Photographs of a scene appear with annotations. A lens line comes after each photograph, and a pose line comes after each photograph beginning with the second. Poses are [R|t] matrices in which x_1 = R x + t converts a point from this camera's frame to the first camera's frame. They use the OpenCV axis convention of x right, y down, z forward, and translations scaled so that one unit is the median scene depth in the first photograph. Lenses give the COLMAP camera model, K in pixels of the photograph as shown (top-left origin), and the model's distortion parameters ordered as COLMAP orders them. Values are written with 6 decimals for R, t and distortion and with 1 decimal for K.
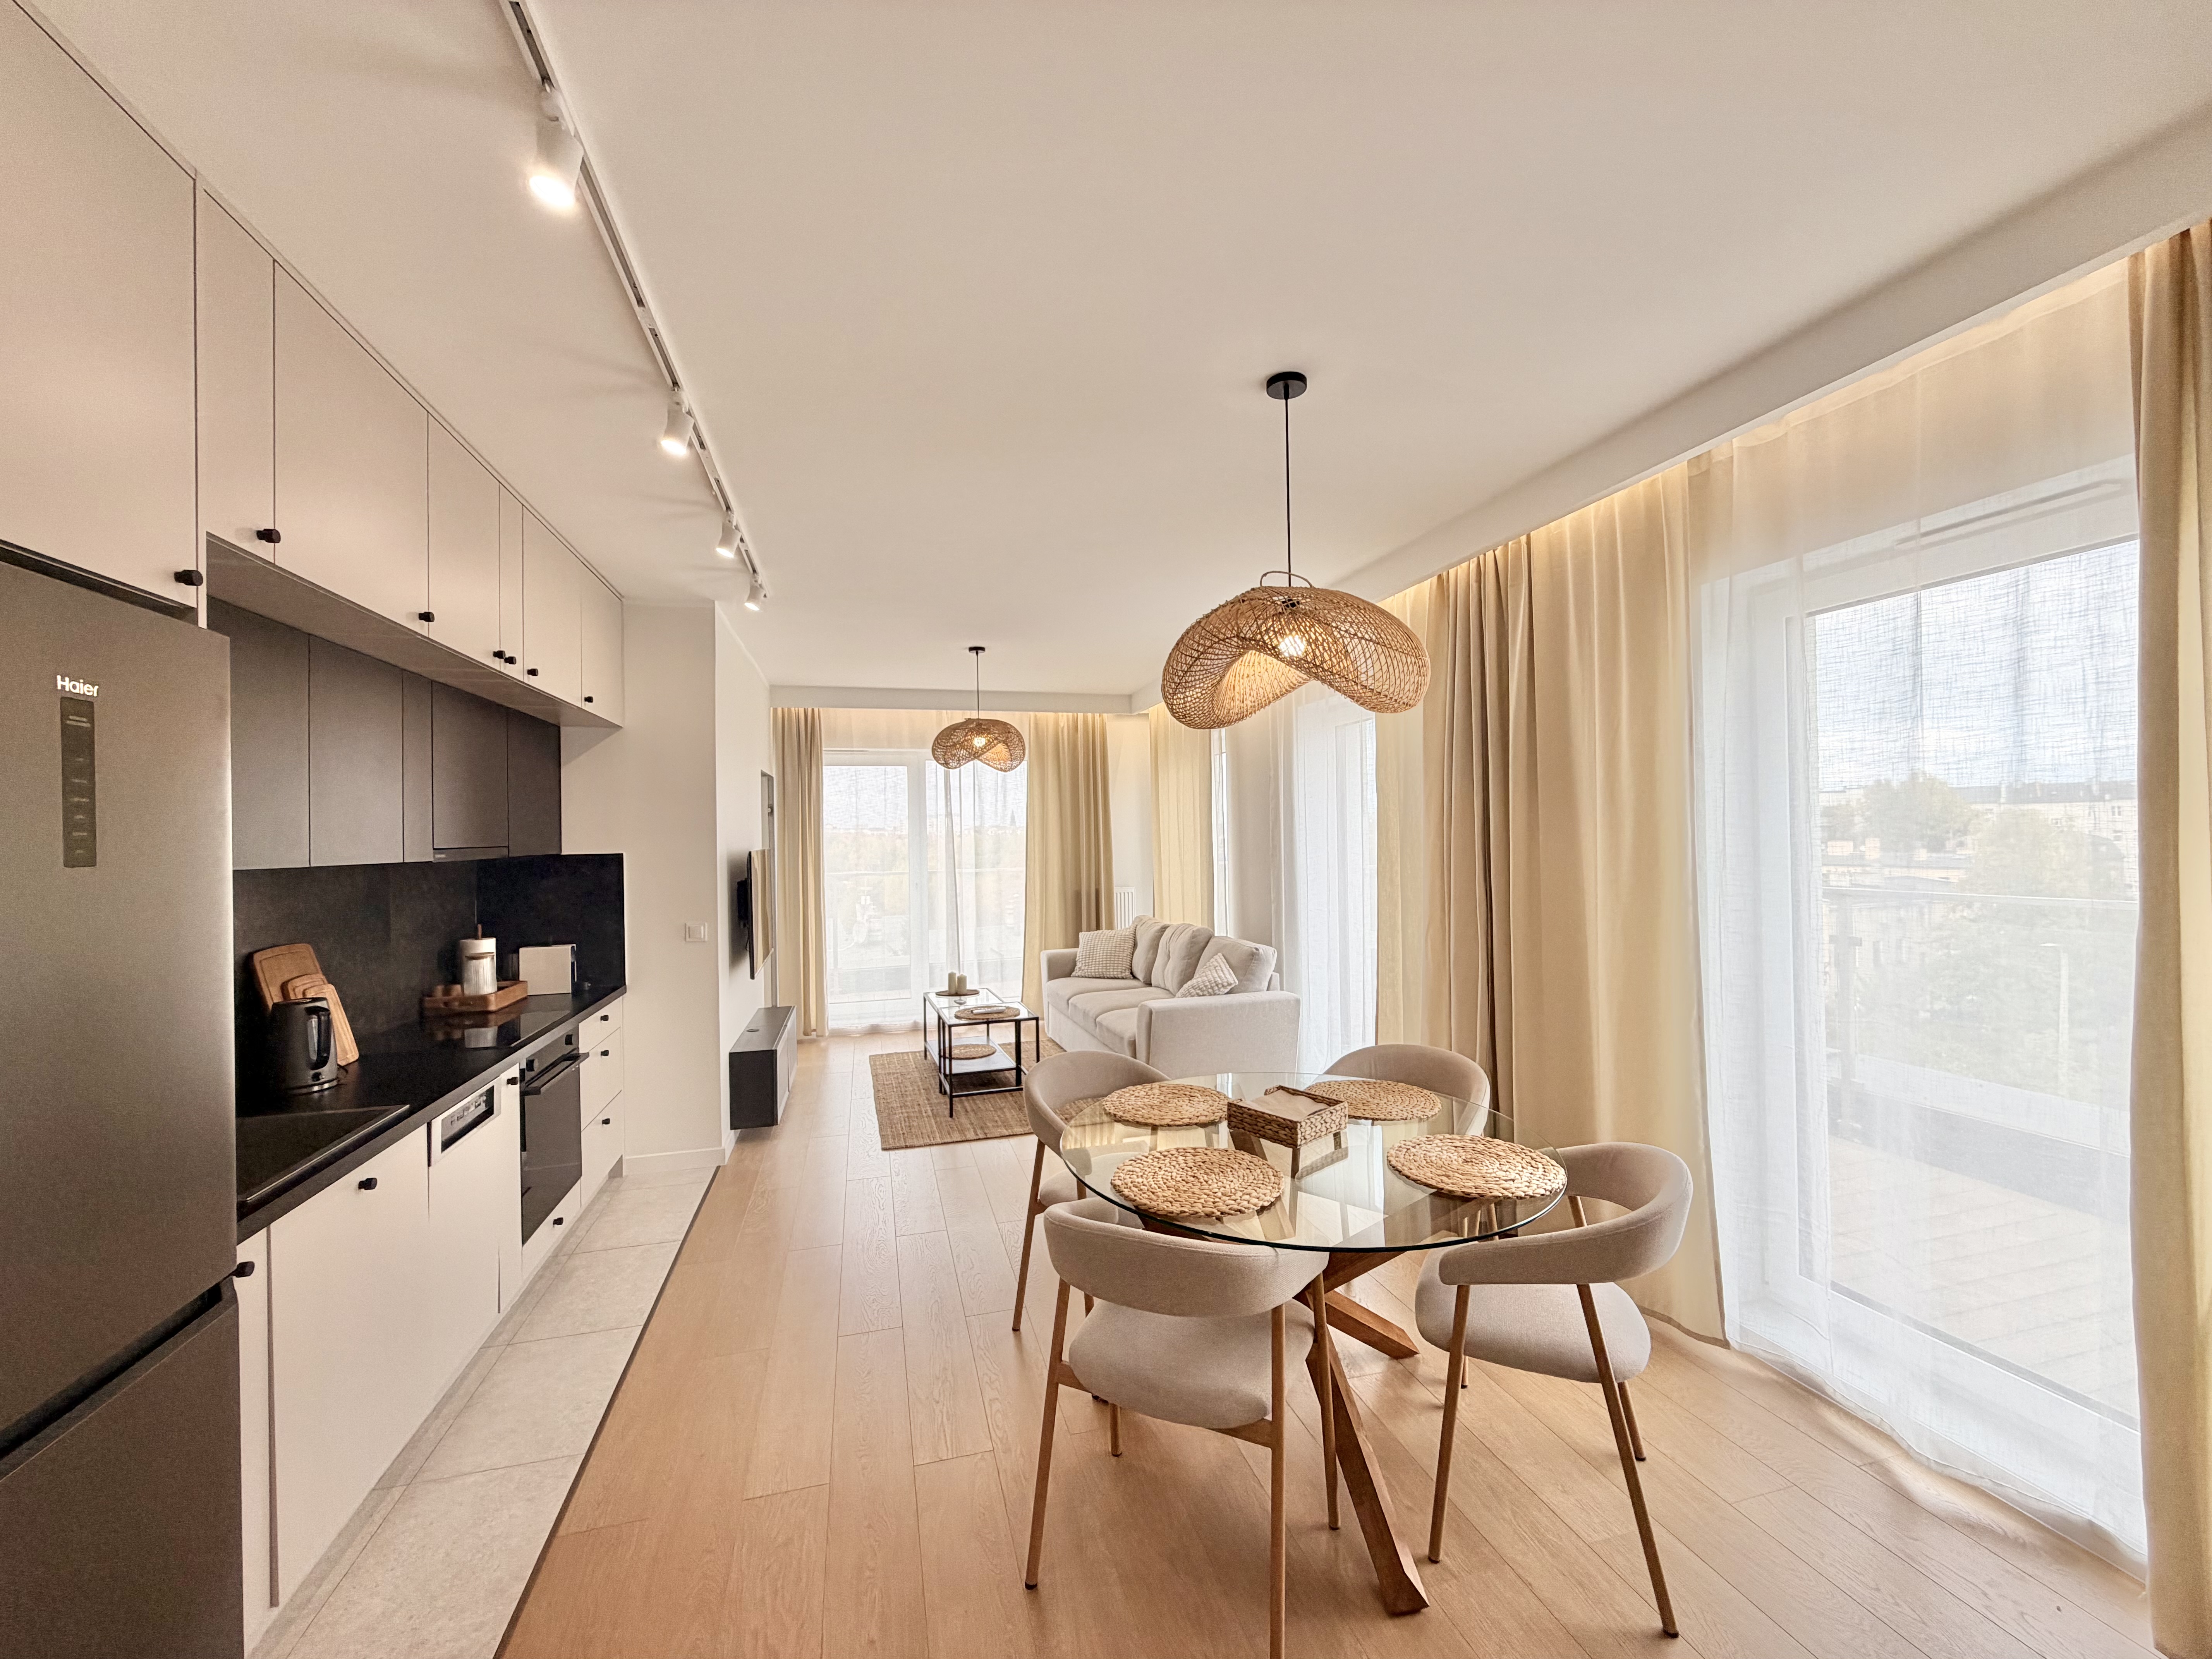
lens RADIAL K [[879.0, 0, 1100.8], [0, 879.0, 832.6], [0, 0, 1]] dist [0.001859, -0.000306]
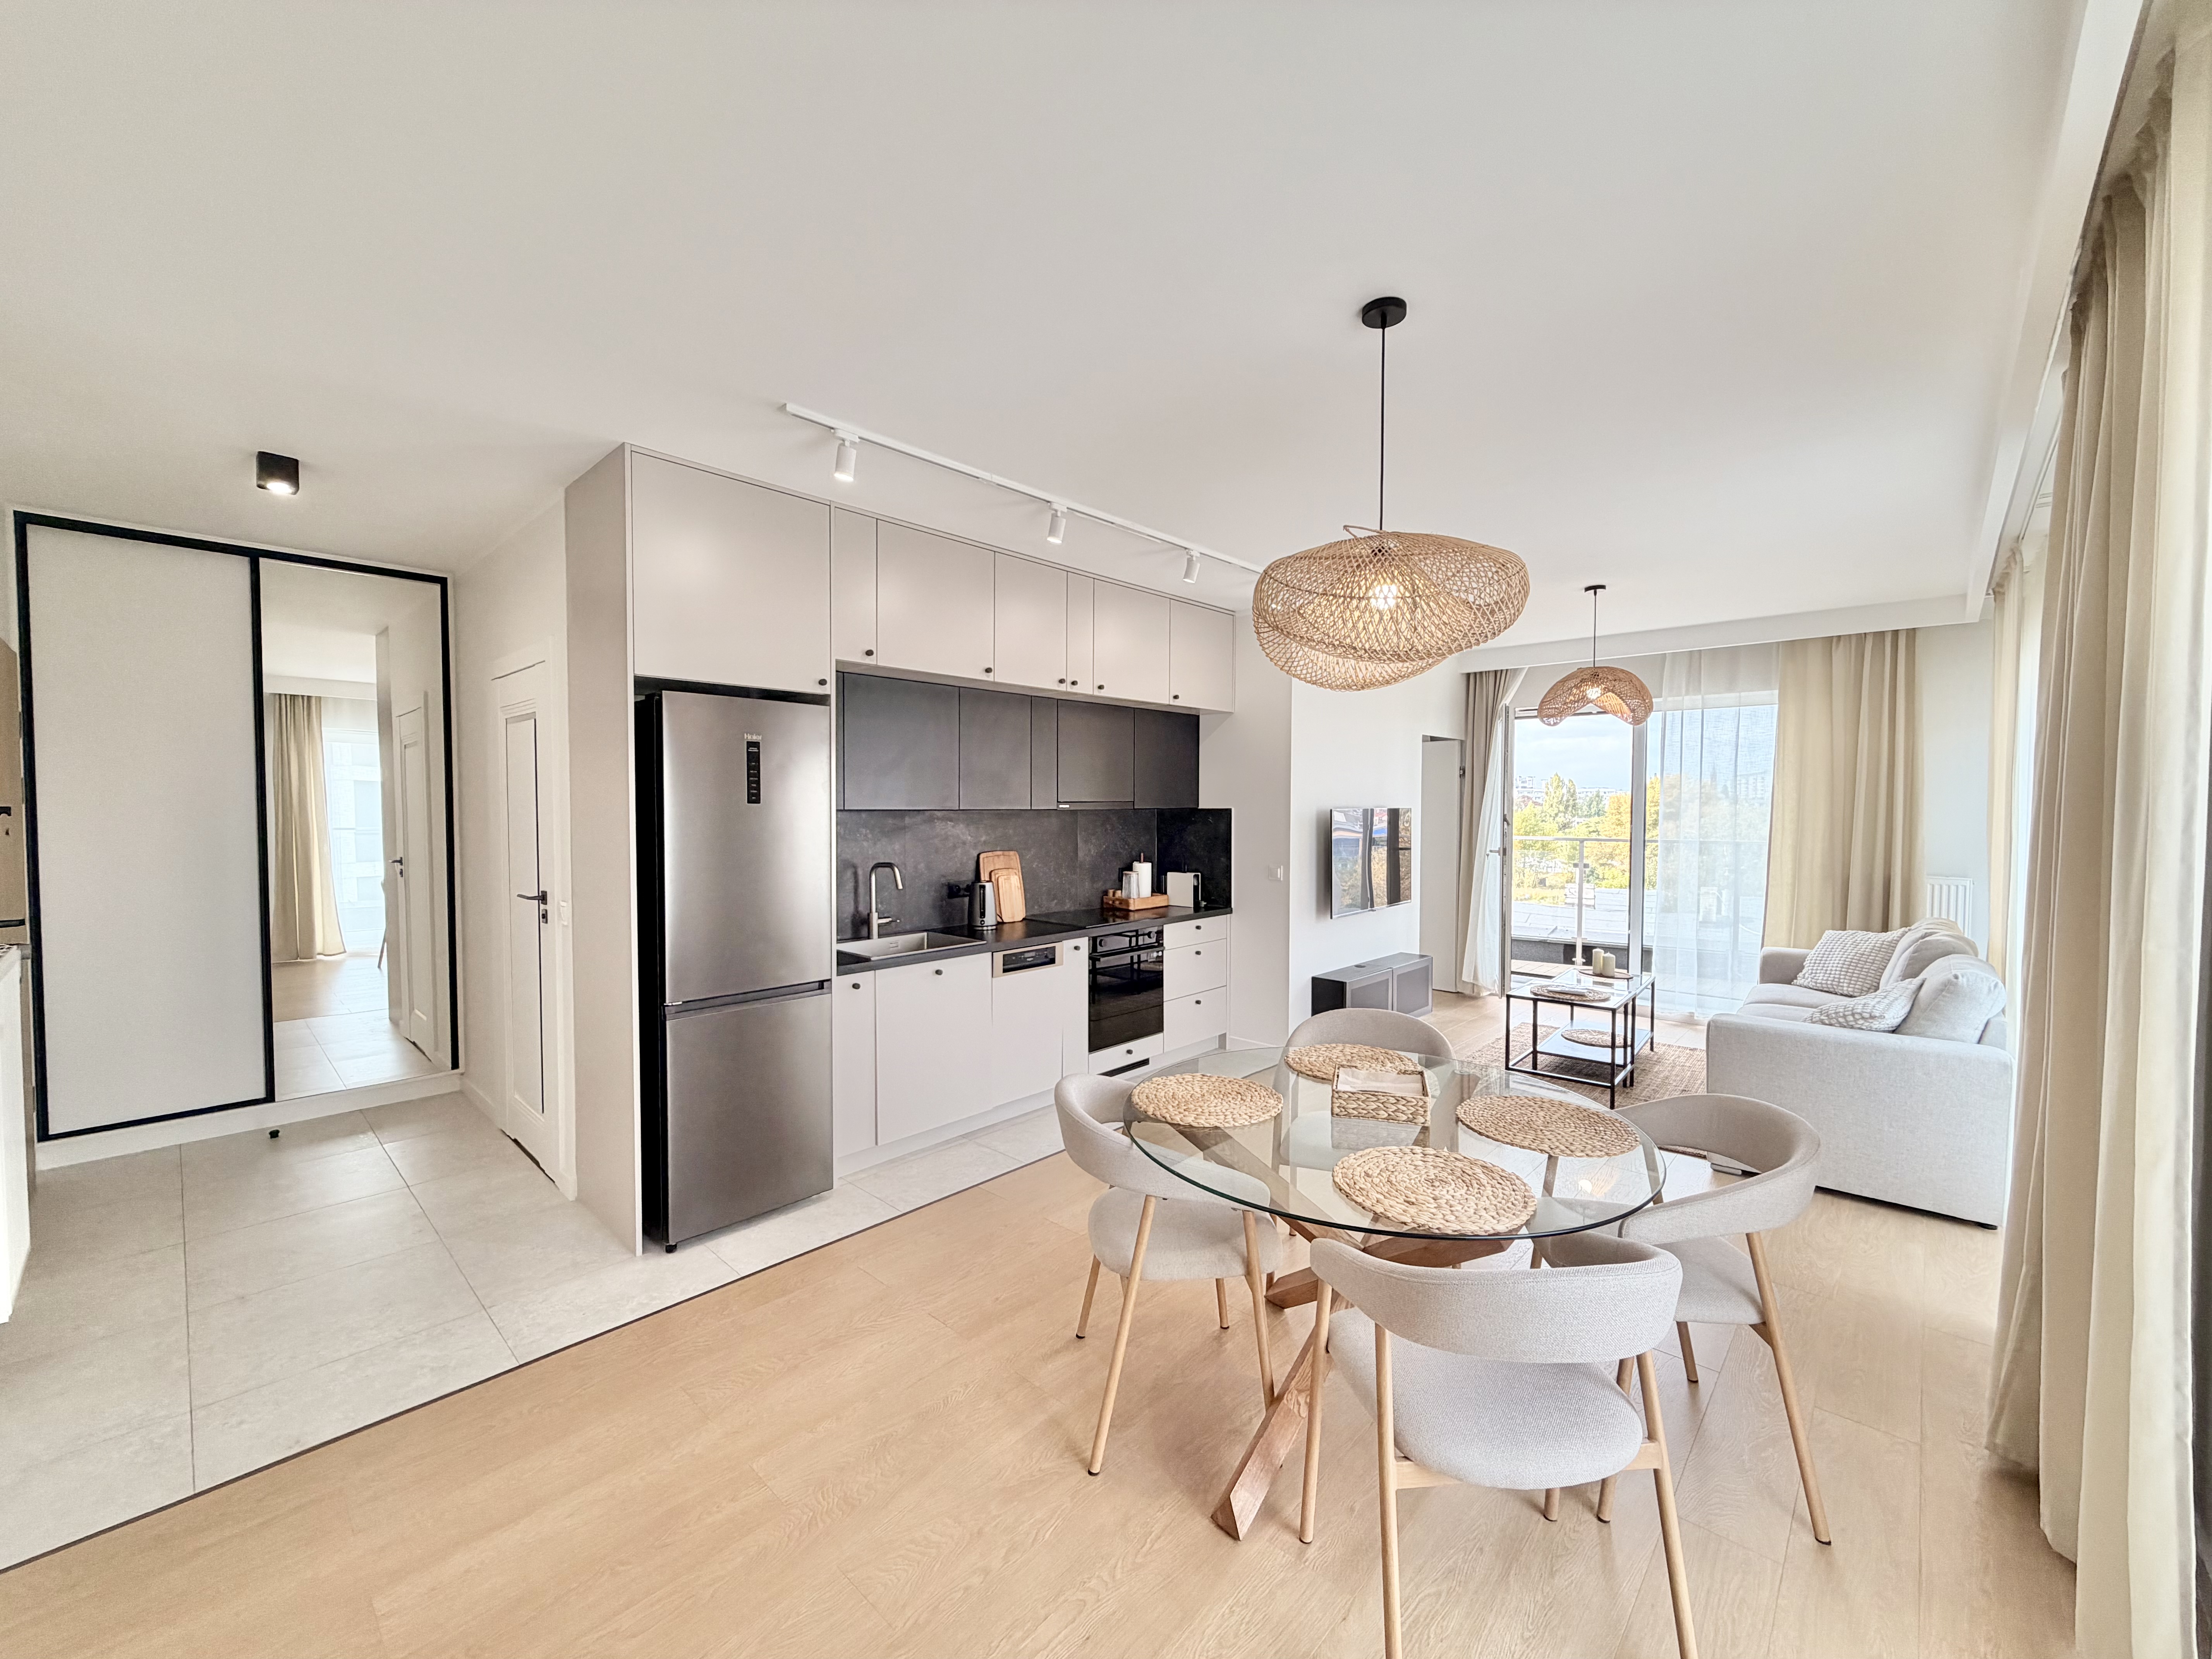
lens RADIAL K [[879.0, 0, 1101.0], [0, 879.0, 832.4], [0, 0, 1]] dist [0.001859, -0.000306]
pose [[0.523699, 0.044254, -0.850753, 0.663527], [-0.006549, 0.998829, 0.047925, -0.003457], [0.851878, -0.019526, 0.523375, 0.194021]]
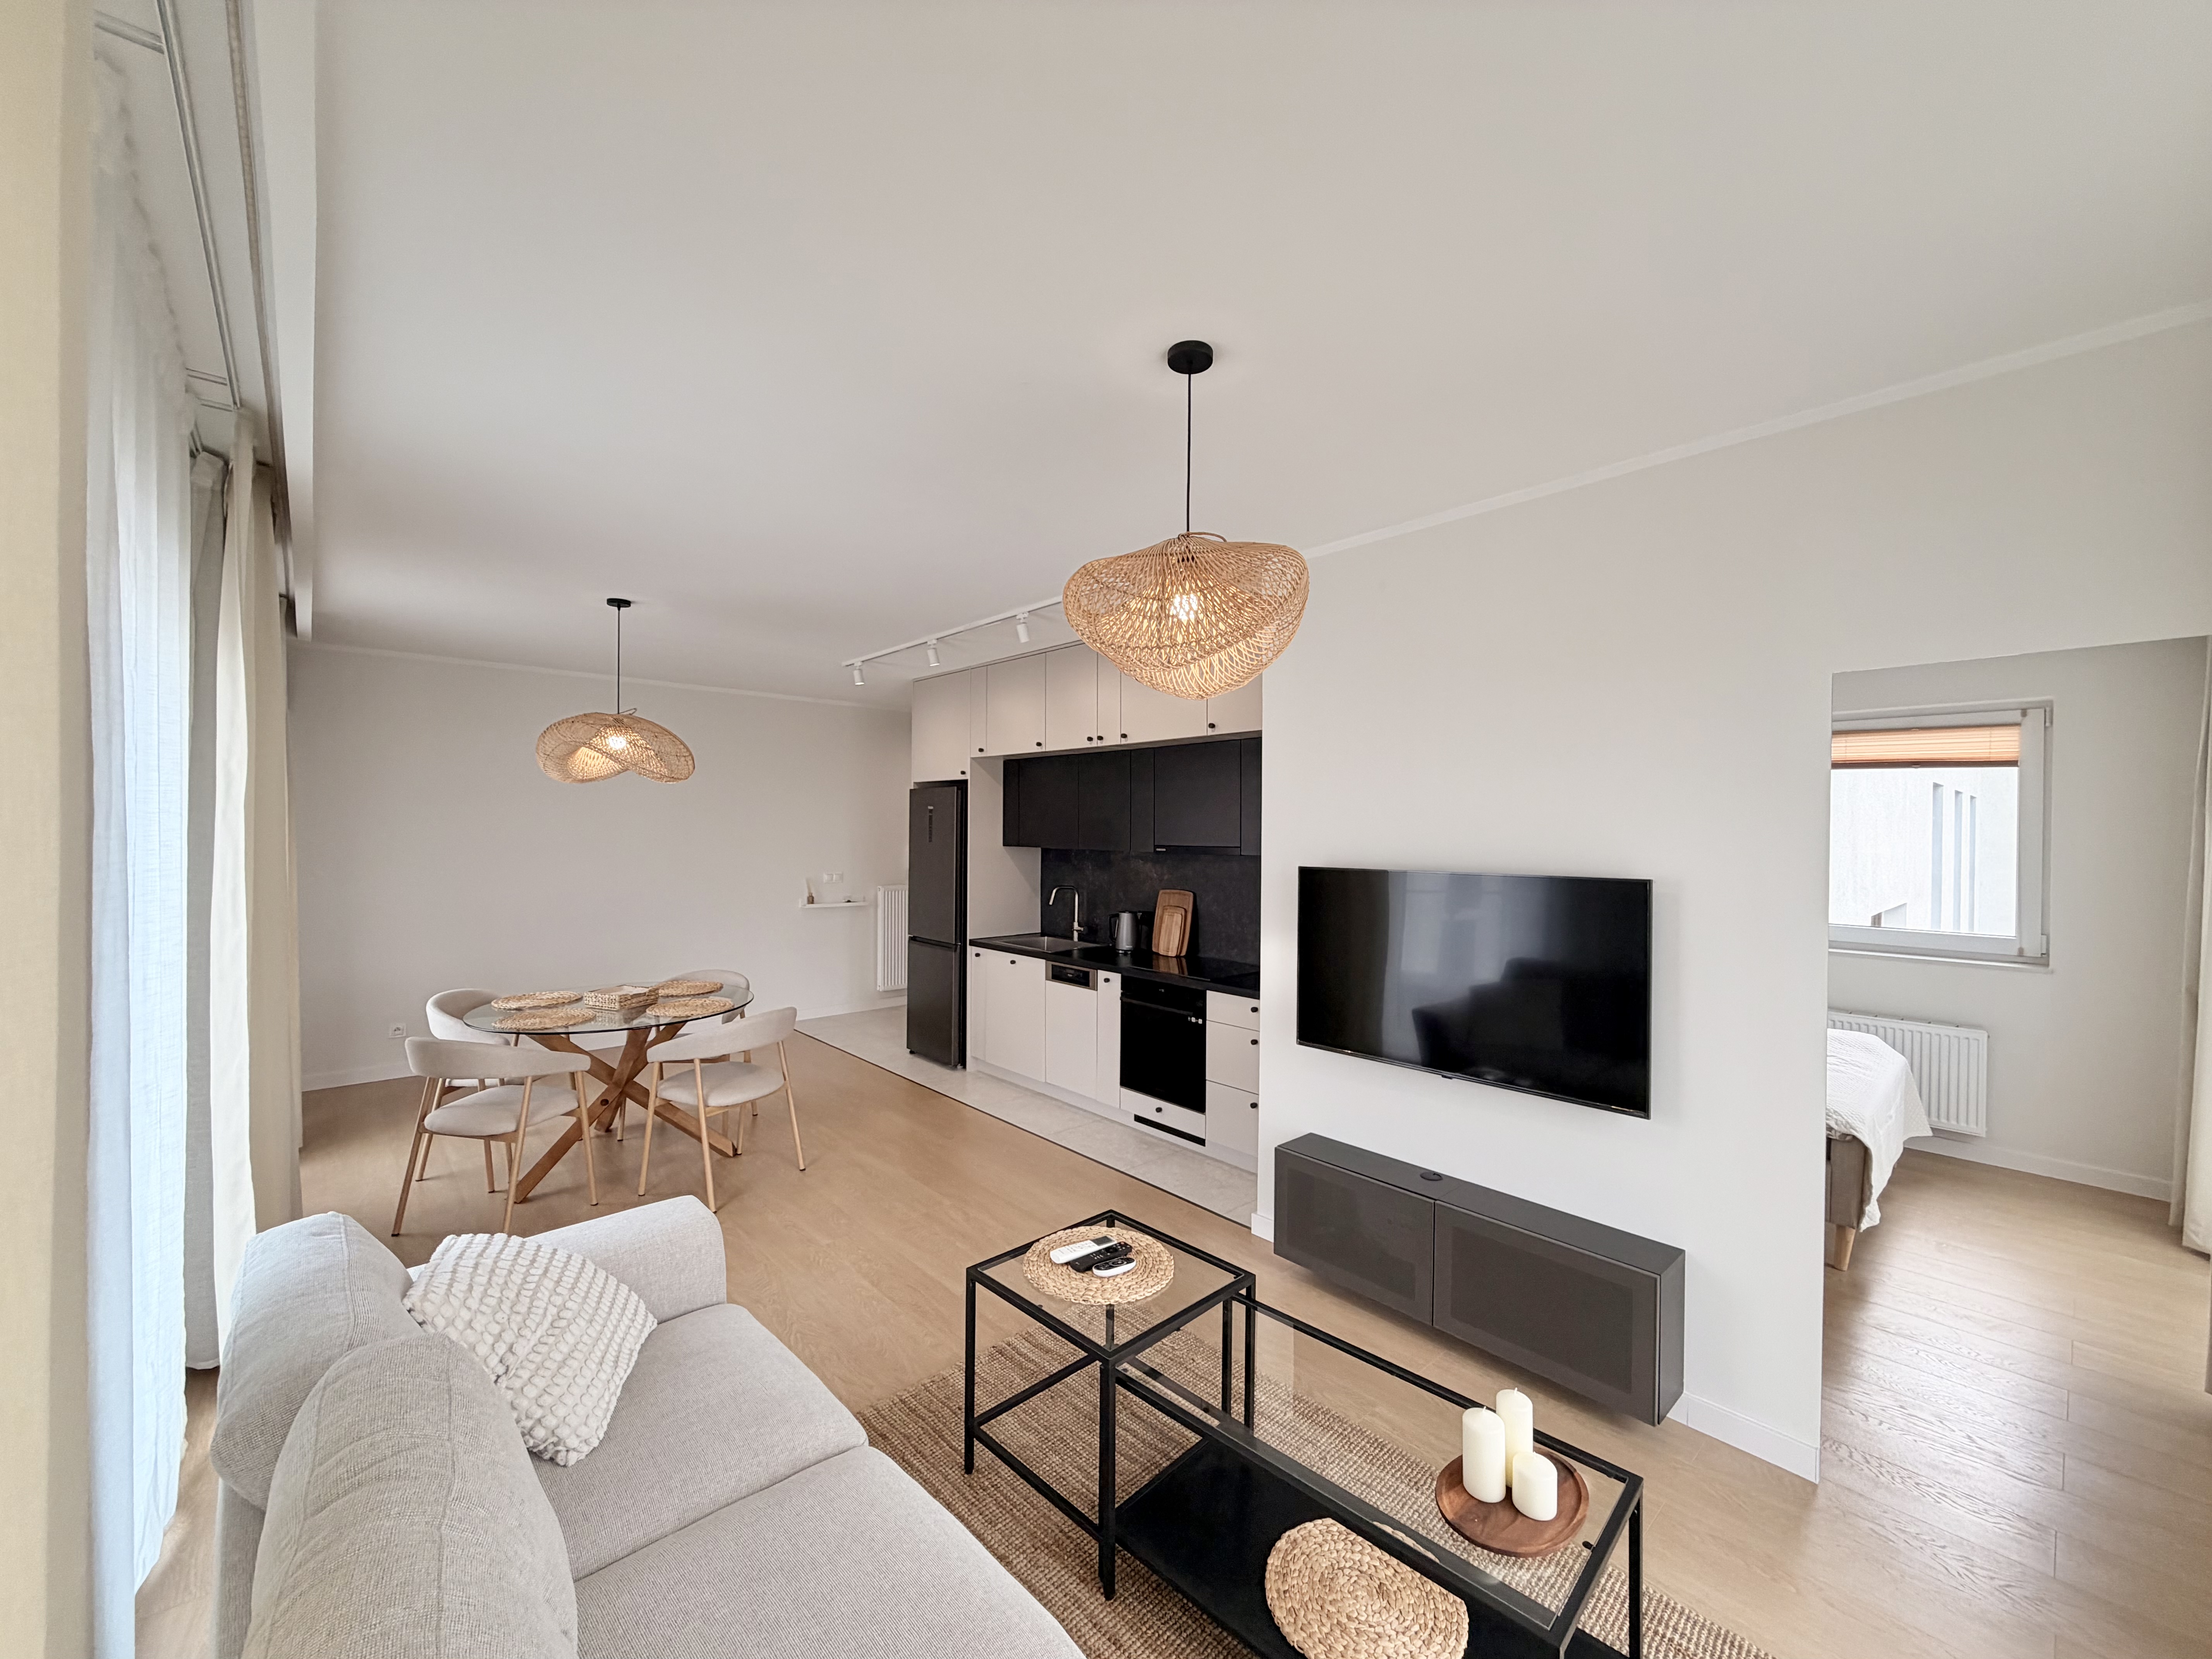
lens RADIAL K [[879.0, 0, 1101.7], [0, 879.0, 837.6], [0, 0, 1]] dist [0.001859, -0.000306]
pose [[-0.893791, 0.011593, -0.448334, 0.105928], [0.006590, 0.999897, 0.012718, -0.018315], [0.448436, 0.008413, -0.893775, 2.395843]]
